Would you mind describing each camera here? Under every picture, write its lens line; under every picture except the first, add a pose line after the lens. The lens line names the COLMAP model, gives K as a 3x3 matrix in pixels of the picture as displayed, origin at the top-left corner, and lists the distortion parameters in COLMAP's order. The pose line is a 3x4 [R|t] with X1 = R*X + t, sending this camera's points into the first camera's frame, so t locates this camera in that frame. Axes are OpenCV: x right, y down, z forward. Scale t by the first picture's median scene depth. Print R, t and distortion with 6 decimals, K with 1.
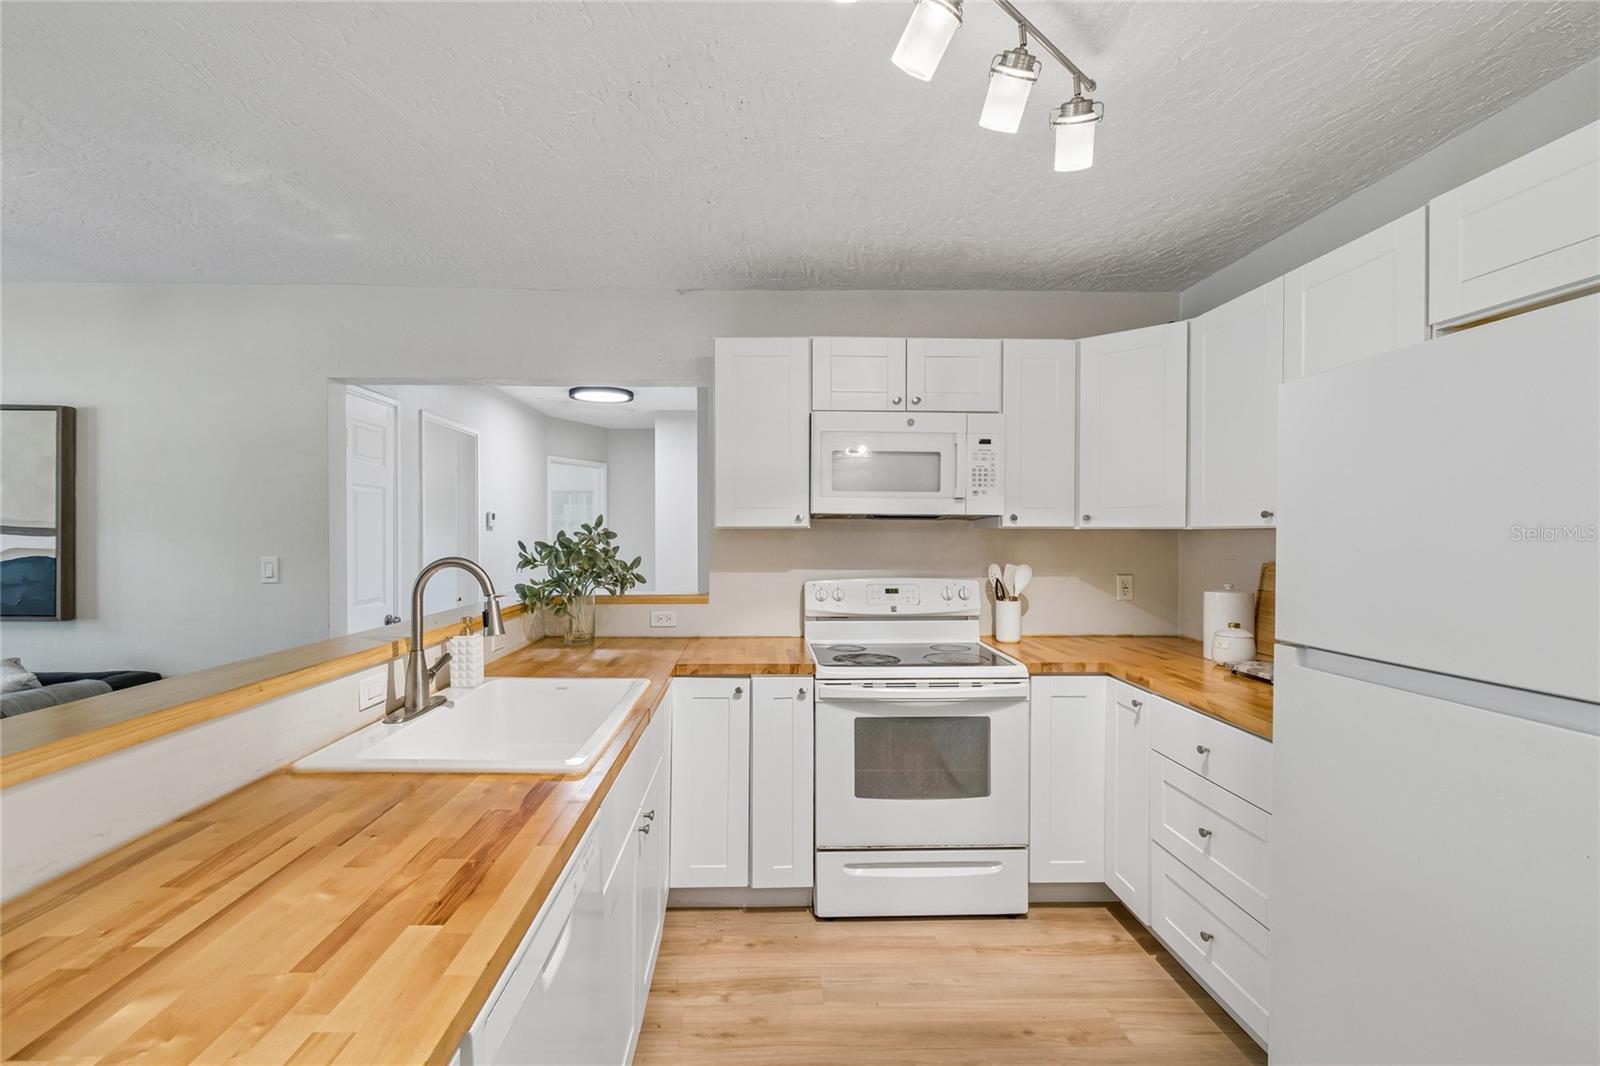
lens RADIAL K [[727.3, 0, 782.9], [0, 727.3, 535.1], [0, 0, 1]] dist [0.009483, -0.000562]
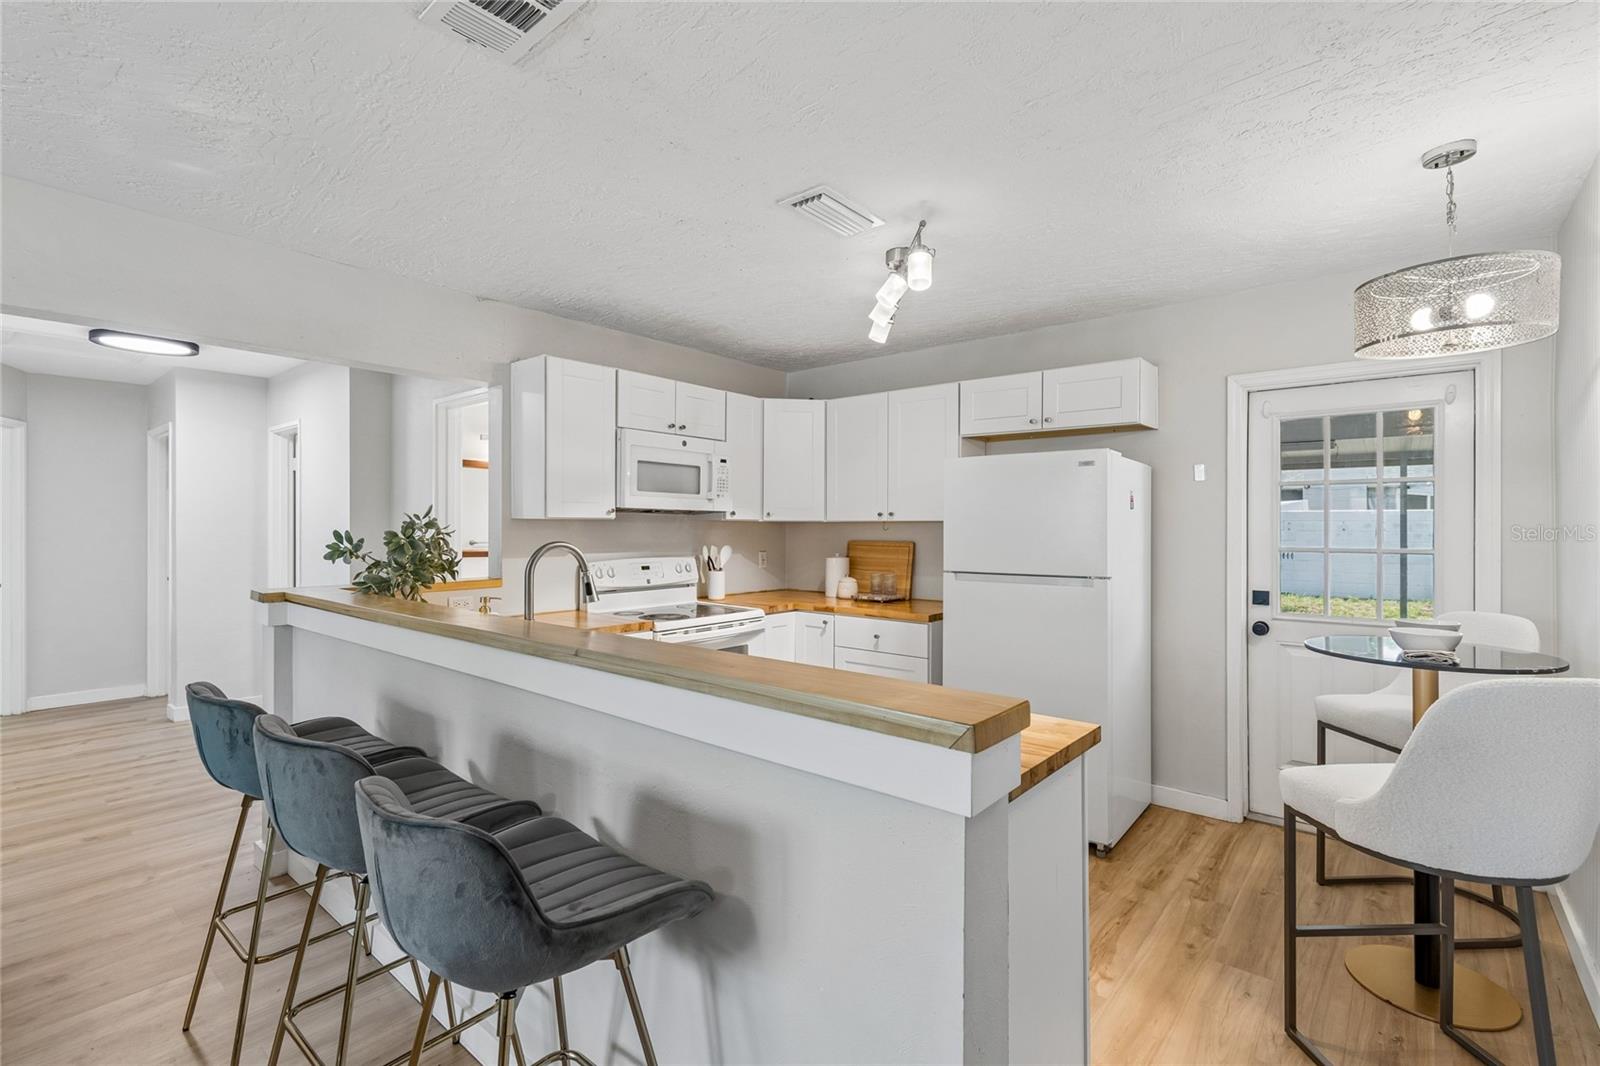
lens RADIAL K [[727.3, 0, 809.9], [0, 727.3, 523.2], [0, 0, 1]] dist [0.009483, -0.000562]
pose [[0.649634, 0.003587, 0.760238, -0.701369], [-0.000063, 0.999989, -0.004664, 0.003011], [-0.760247, 0.002982, 0.649627, -0.078776]]
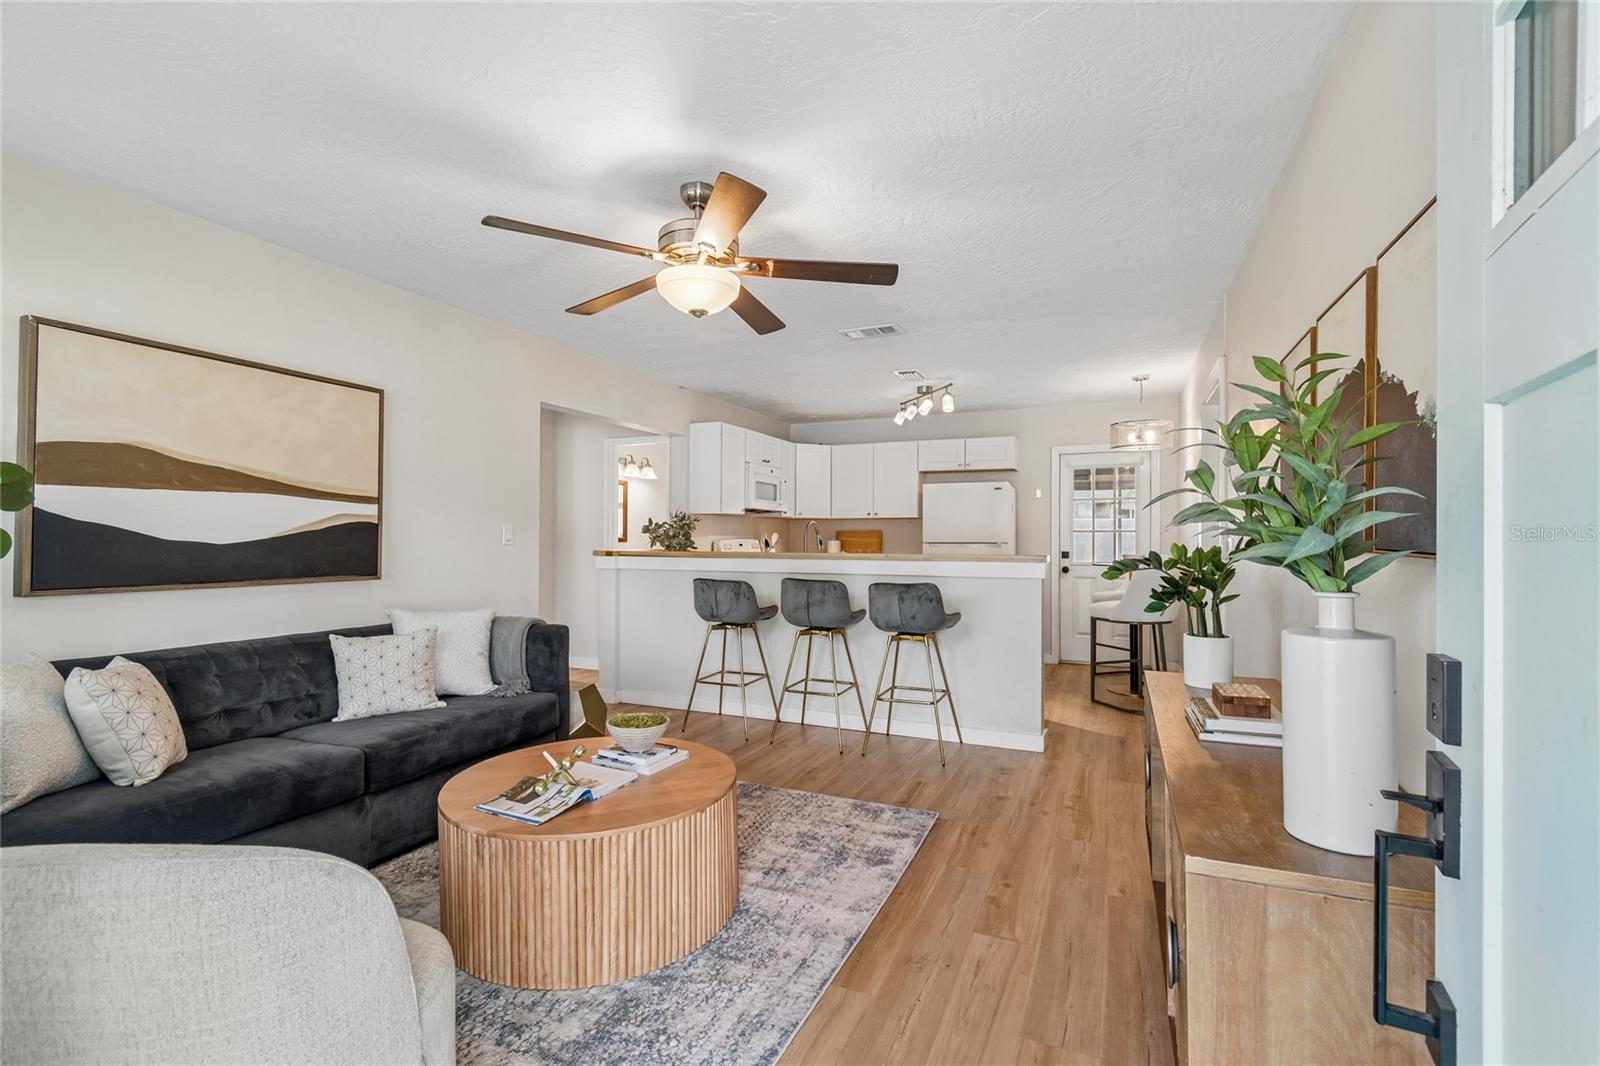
lens RADIAL K [[727.3, 0, 802.2], [0, 727.3, 538.0], [0, 0, 1]] dist [0.009483, -0.000562]
pose [[0.416043, -0.002840, 0.909340, -1.888832], [0.001447, 0.999996, 0.002461, 0.055276], [-0.909344, 0.000292, 0.416046, -0.076829]]
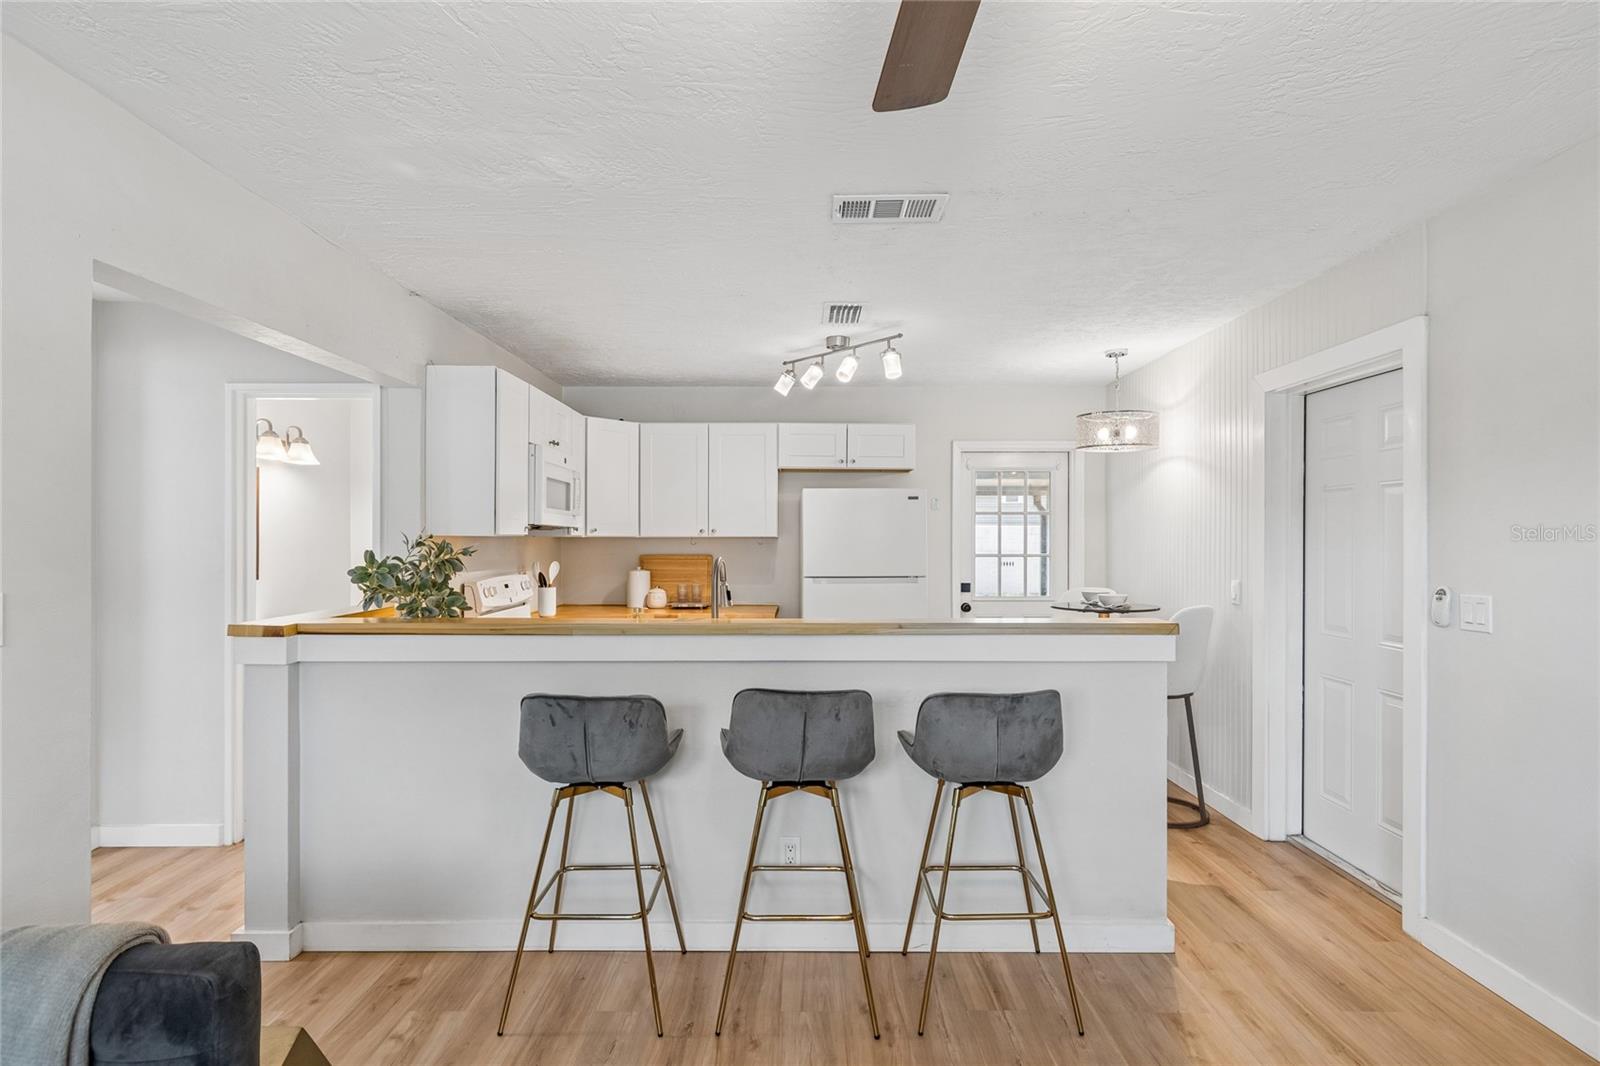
lens RADIAL K [[823.6, 0, 808.3], [0, 823.6, 541.4], [0, 0, 1]] dist [0.013240, -0.000068]
pose [[0.010408, -0.005214, 0.999932, -1.366033], [0.002082, 0.999984, 0.005193, -0.006811], [-0.999944, 0.002028, 0.010418, 0.501446]]
